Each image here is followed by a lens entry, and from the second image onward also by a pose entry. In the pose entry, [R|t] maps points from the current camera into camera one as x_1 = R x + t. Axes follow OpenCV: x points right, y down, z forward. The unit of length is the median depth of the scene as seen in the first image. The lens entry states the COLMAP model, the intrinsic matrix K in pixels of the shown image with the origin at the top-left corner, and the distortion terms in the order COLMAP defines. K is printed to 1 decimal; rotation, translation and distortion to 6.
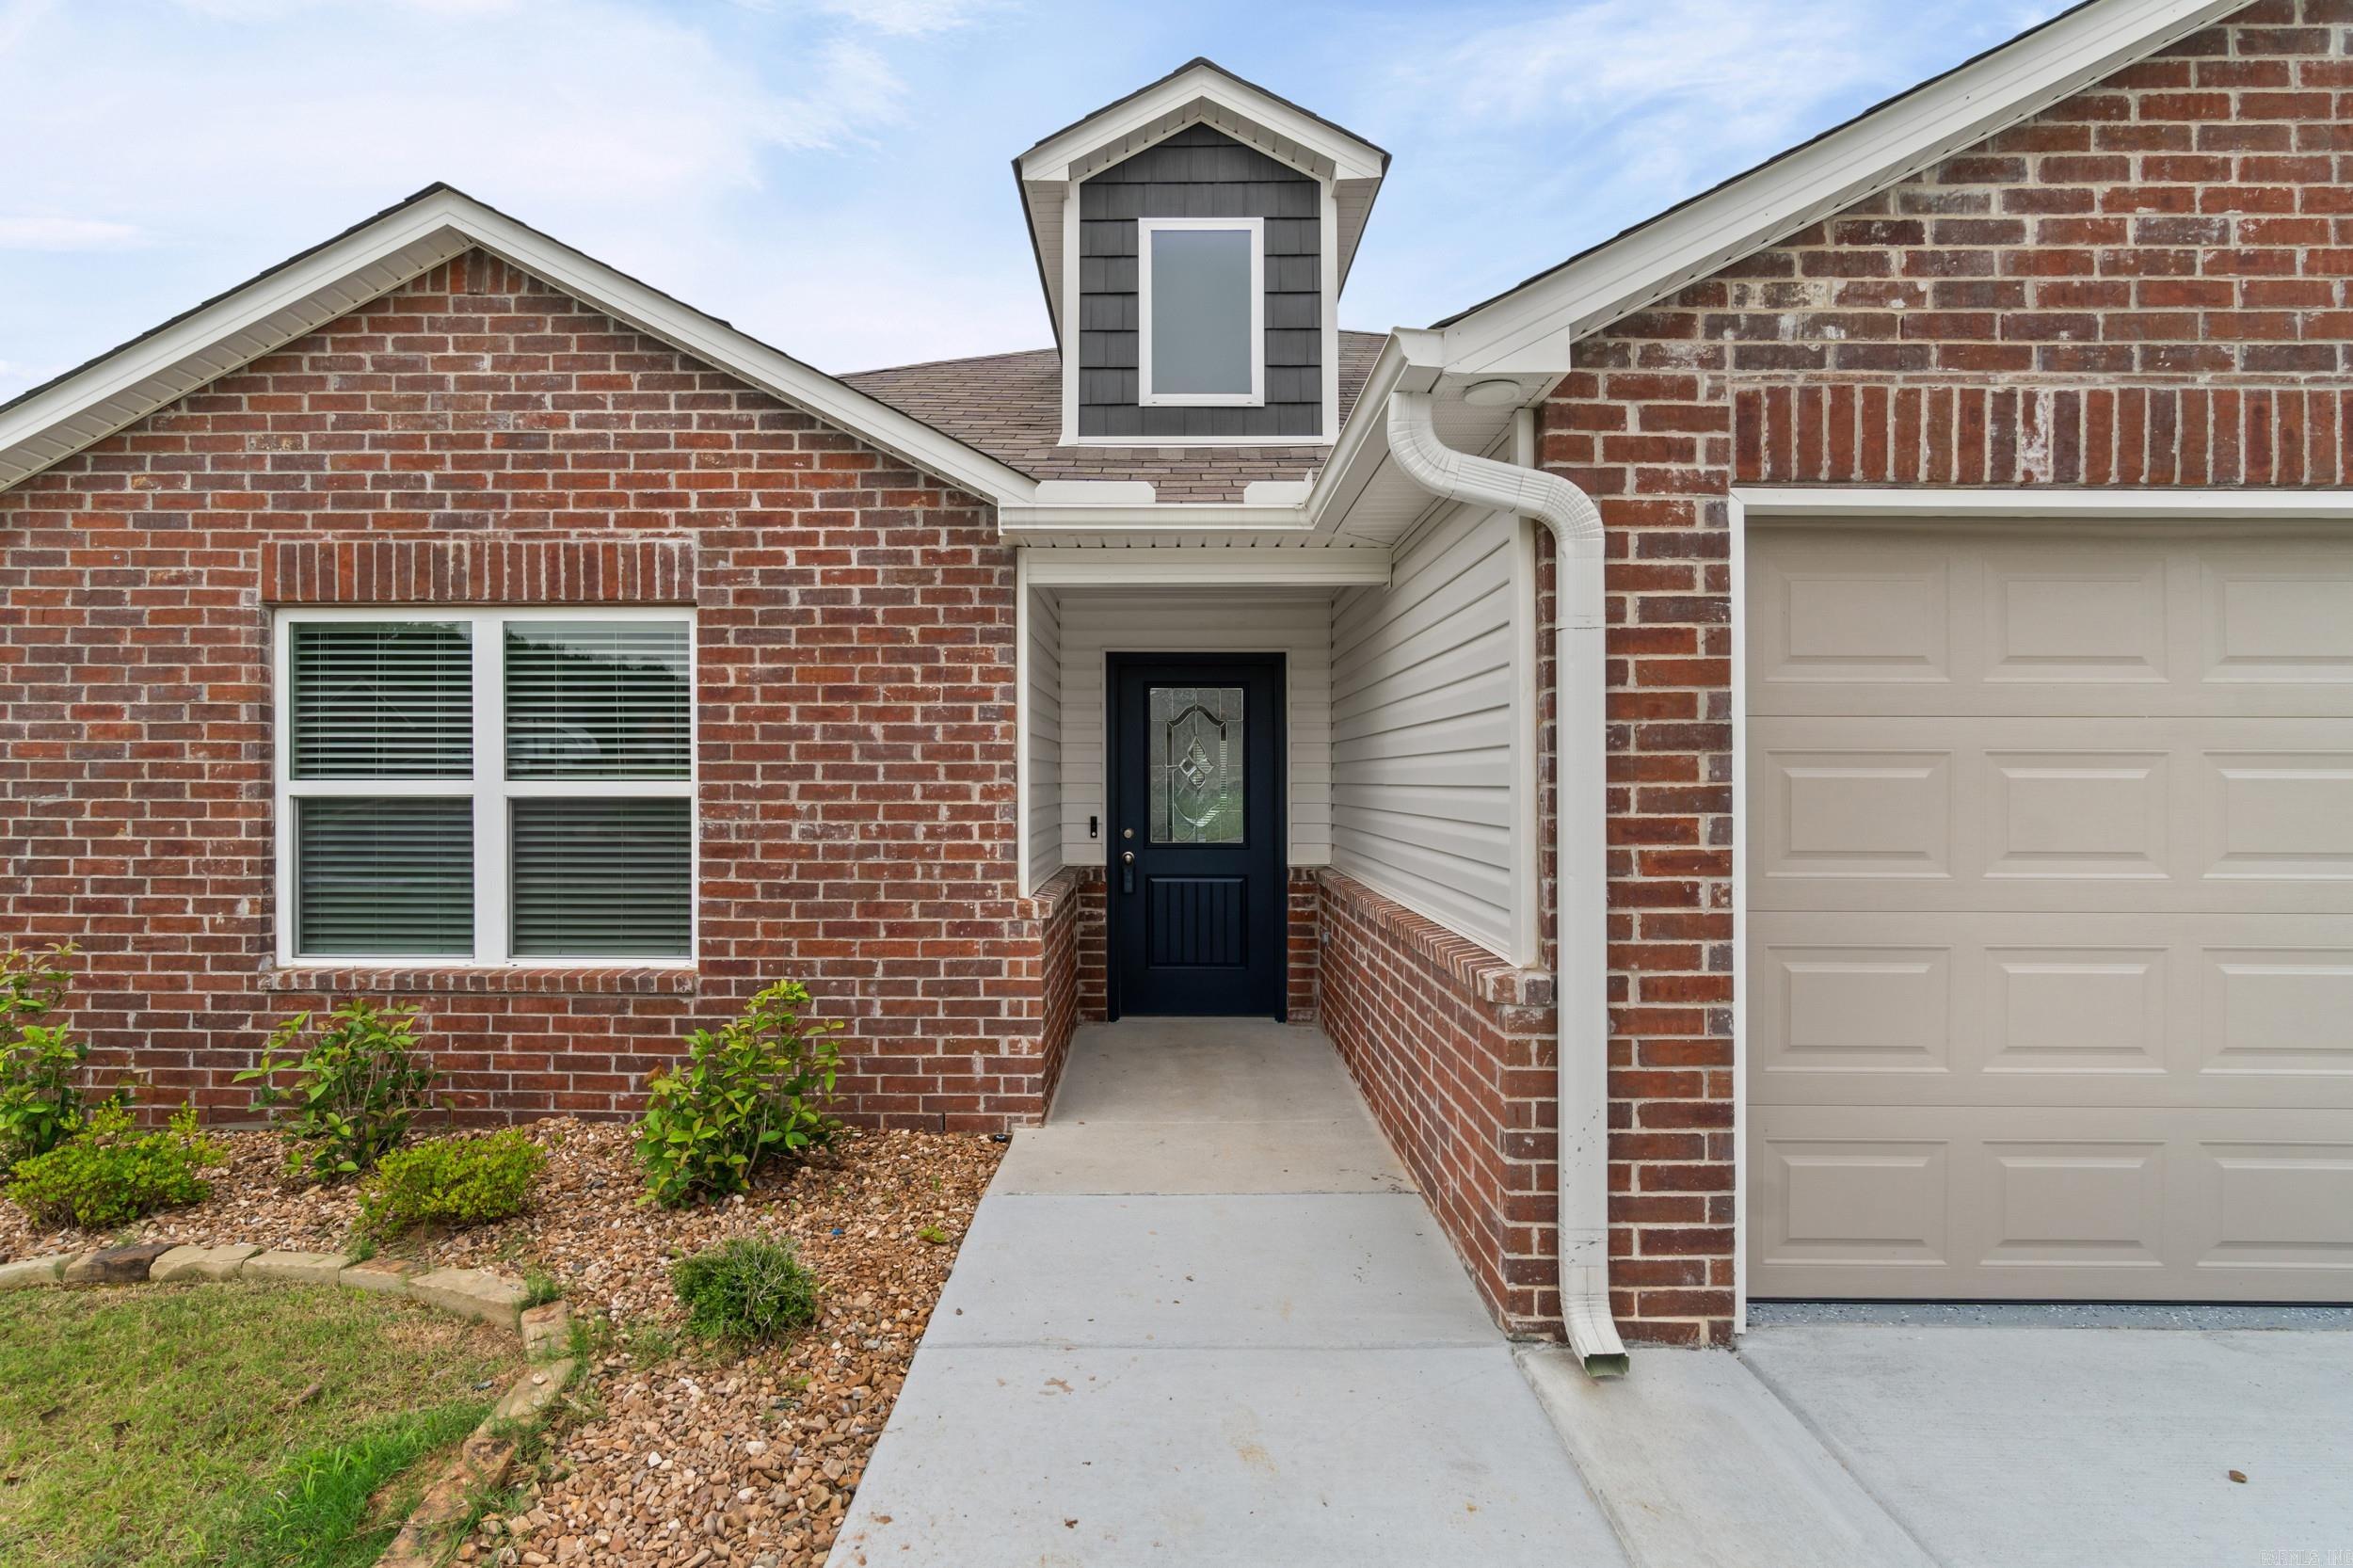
lens RADIAL K [[1201.8, 0, 1154.4], [0, 1201.8, 738.8], [0, 0, 1]] dist [-0.004412, 0.001585]
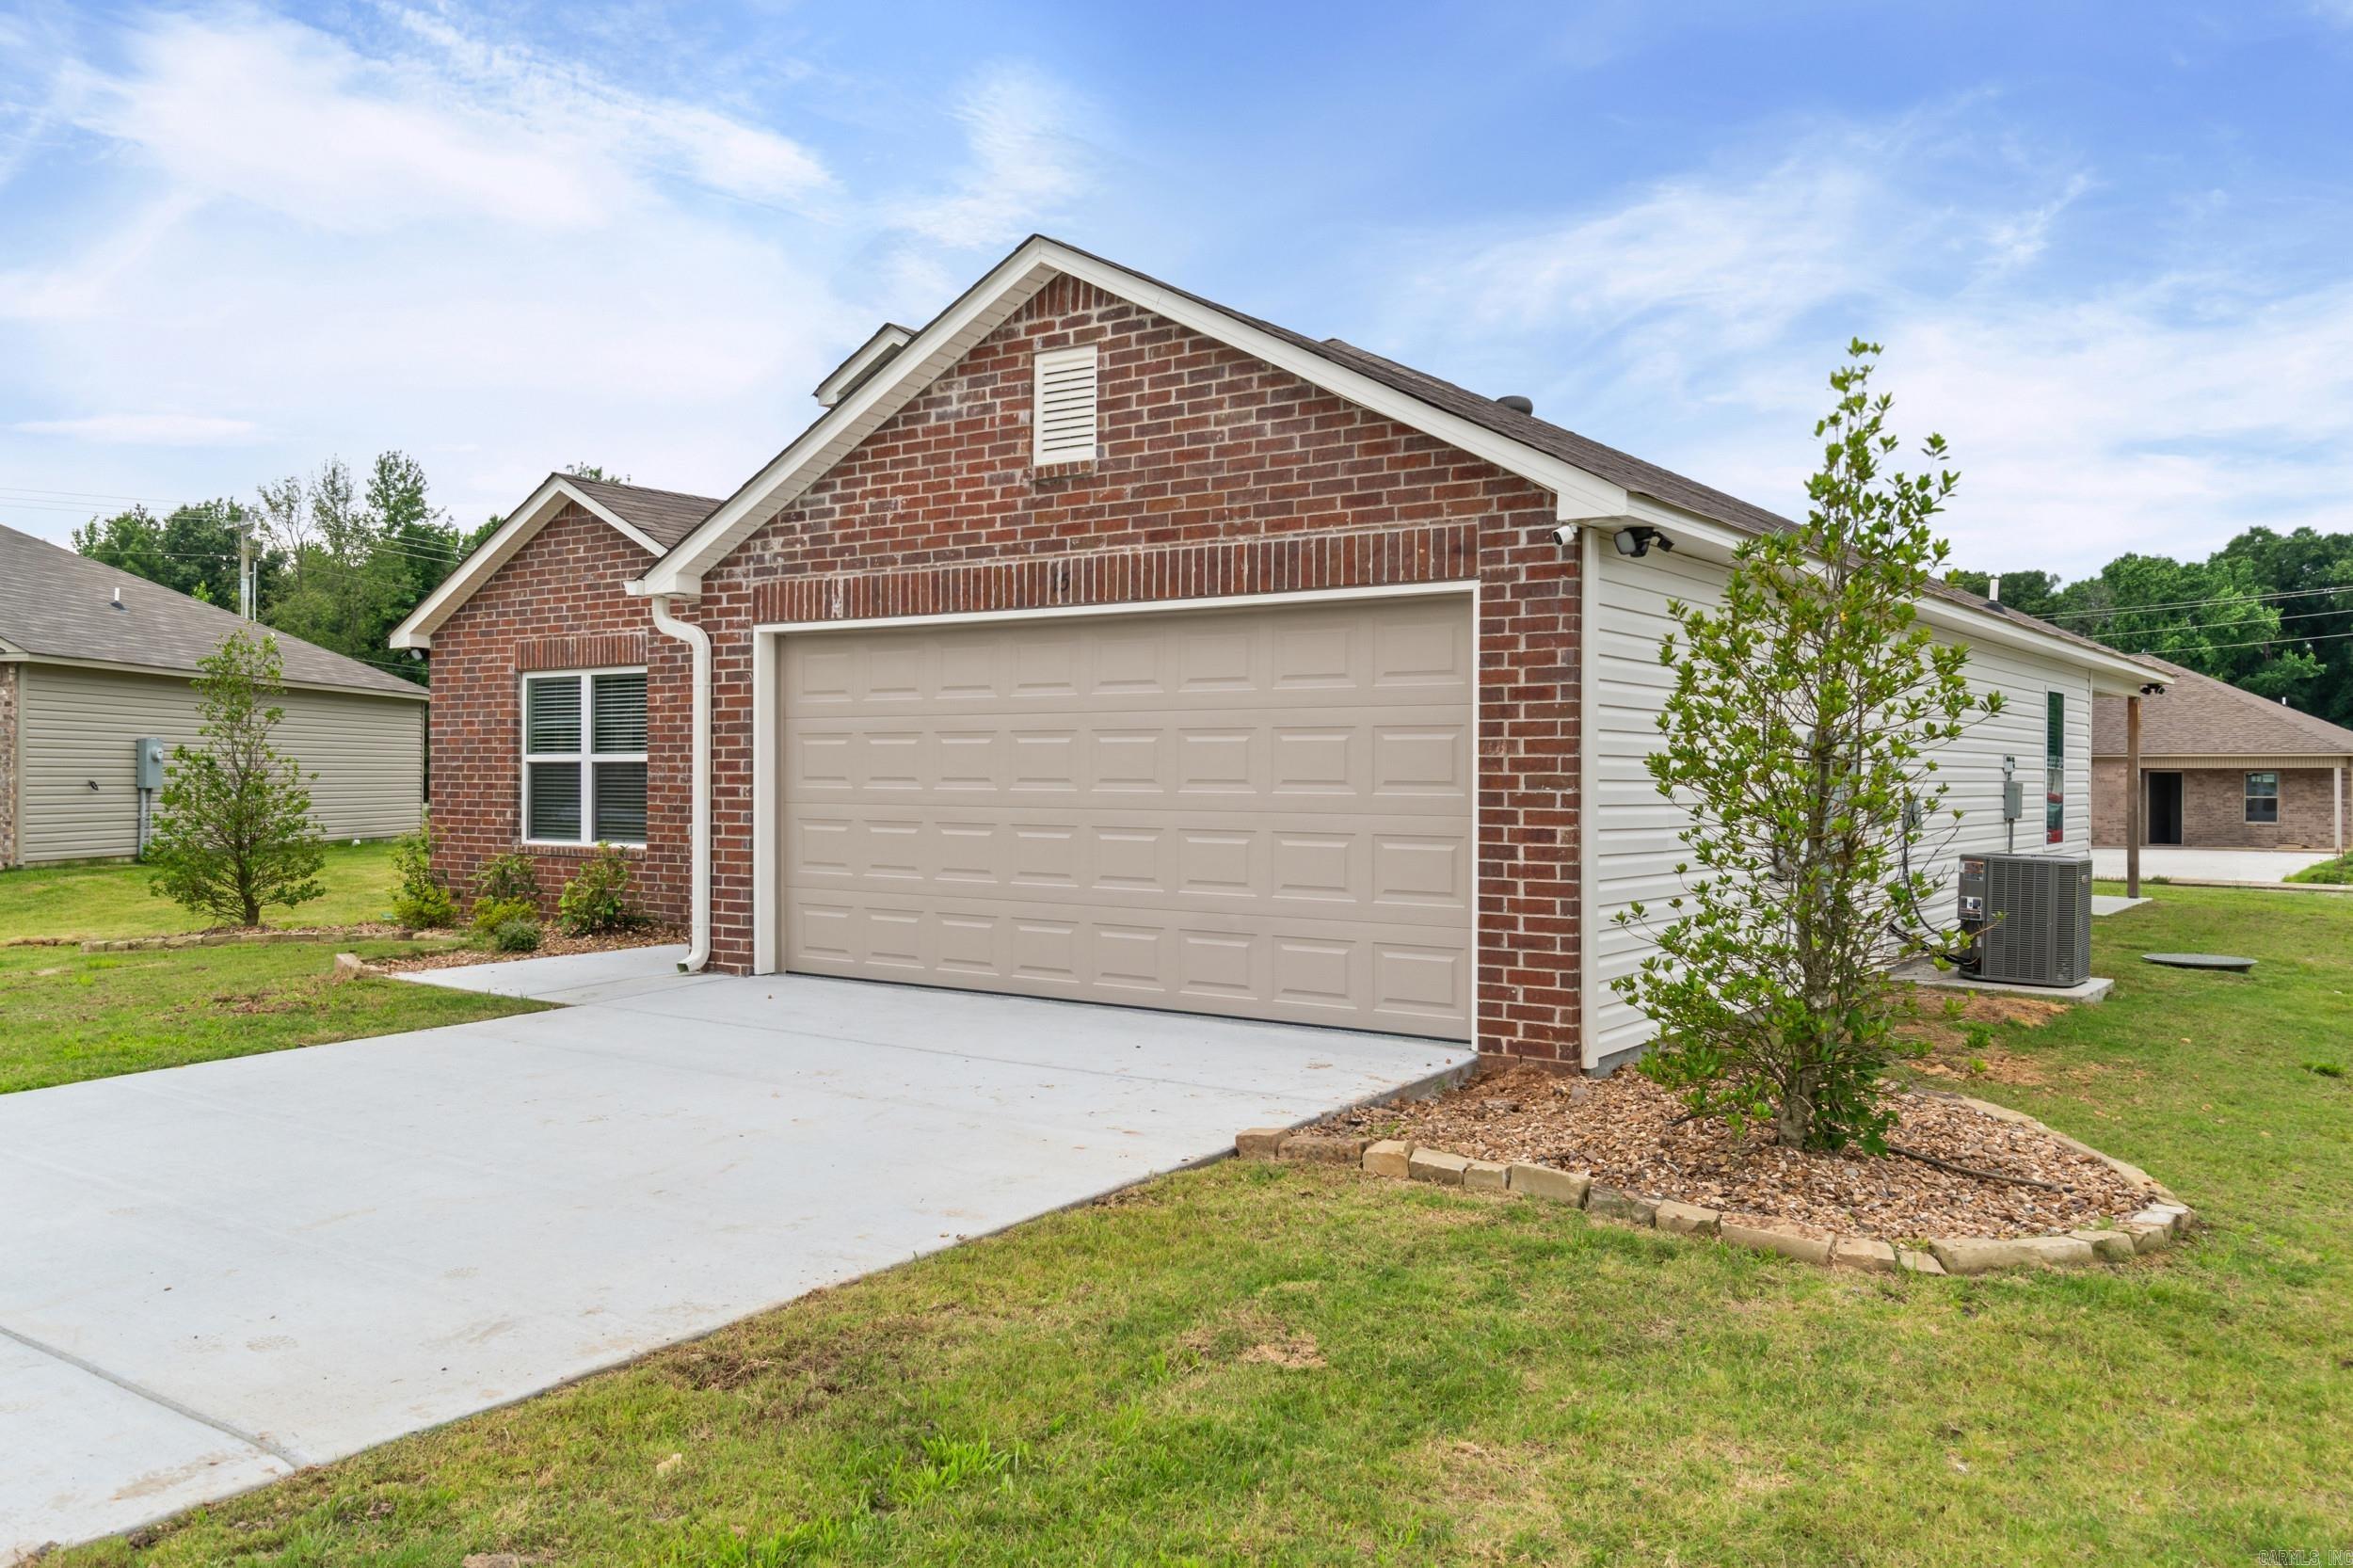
lens RADIAL K [[1814.1, 0, 1171.0], [0, 1814.1, 640.7], [0, 0, 1]] dist [-0.000265, 0.010327]
pose [[0.815481, -0.041950, -0.577261, 2.055149], [0.017139, 0.998683, -0.048363, 0.009018], [0.578530, 0.029546, 0.815126, -0.943209]]
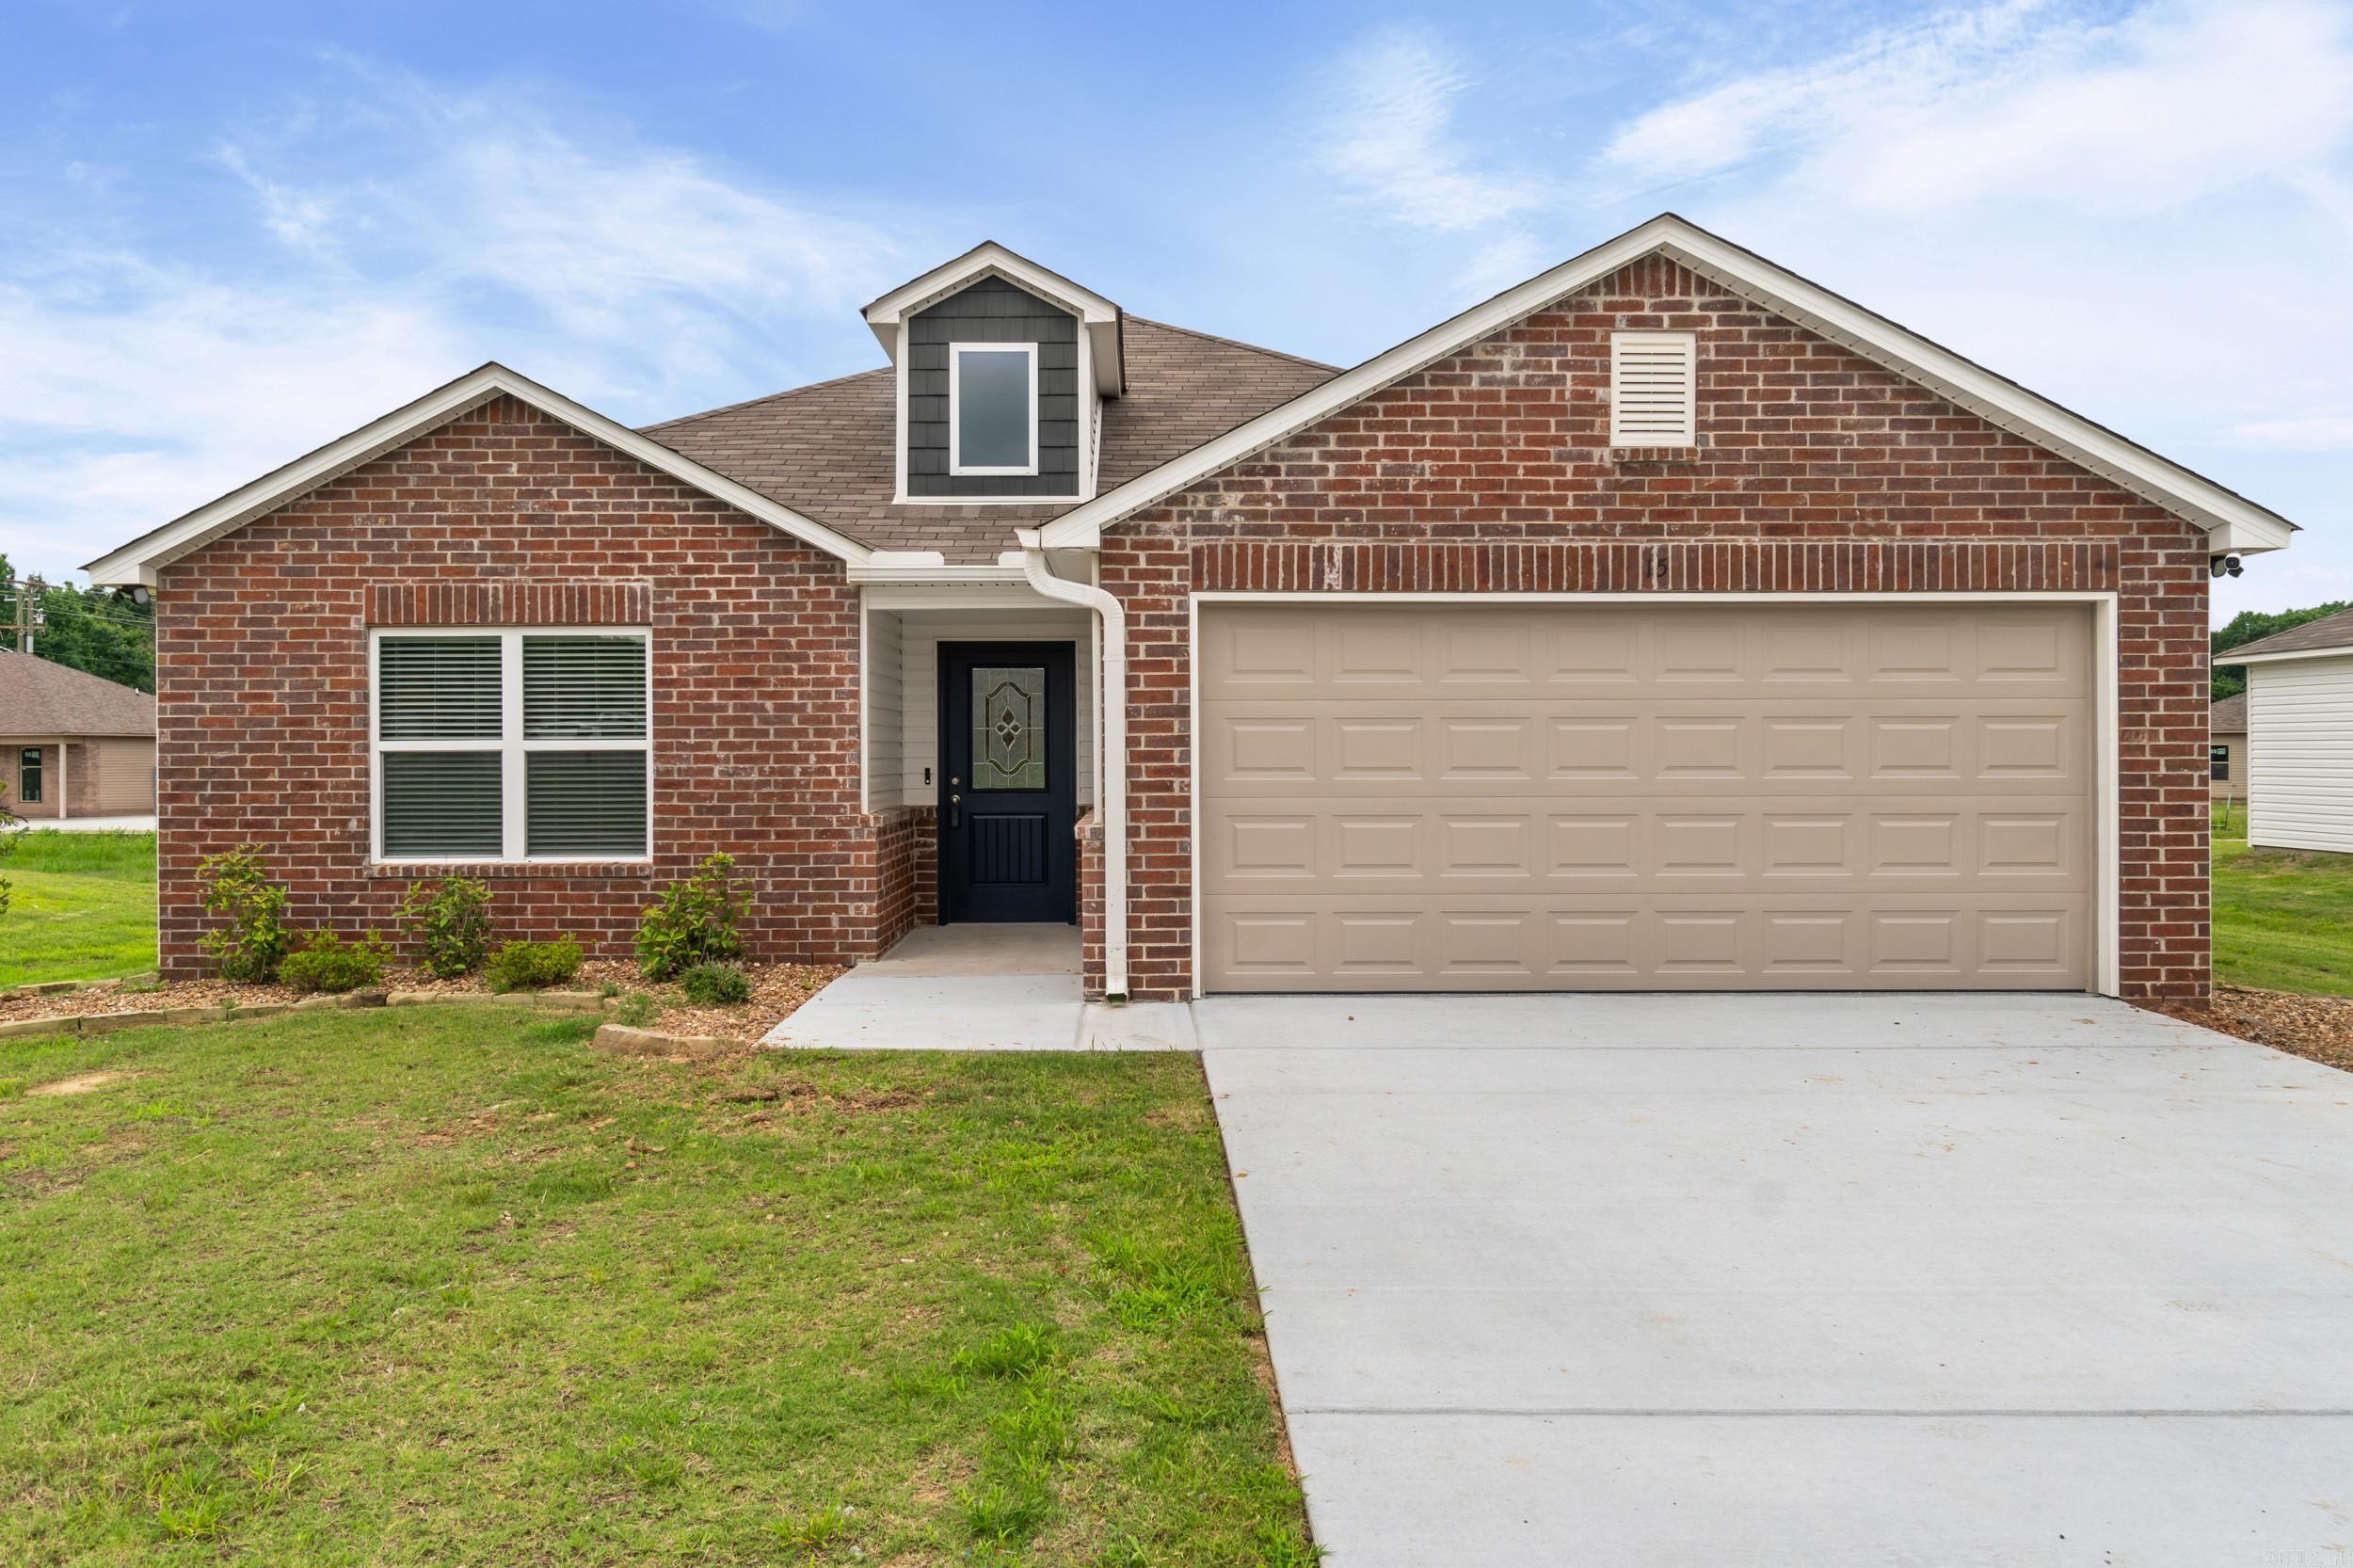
lens RADIAL K [[1814.1, 0, 1171.0], [0, 1814.1, 640.7], [0, 0, 1]] dist [-0.000265, 0.010327]
pose [[0.999715, -0.004893, 0.023381, 0.231306], [0.005564, 0.999573, -0.028697, -0.021048], [-0.023230, 0.028819, 0.999315, -1.344412]]
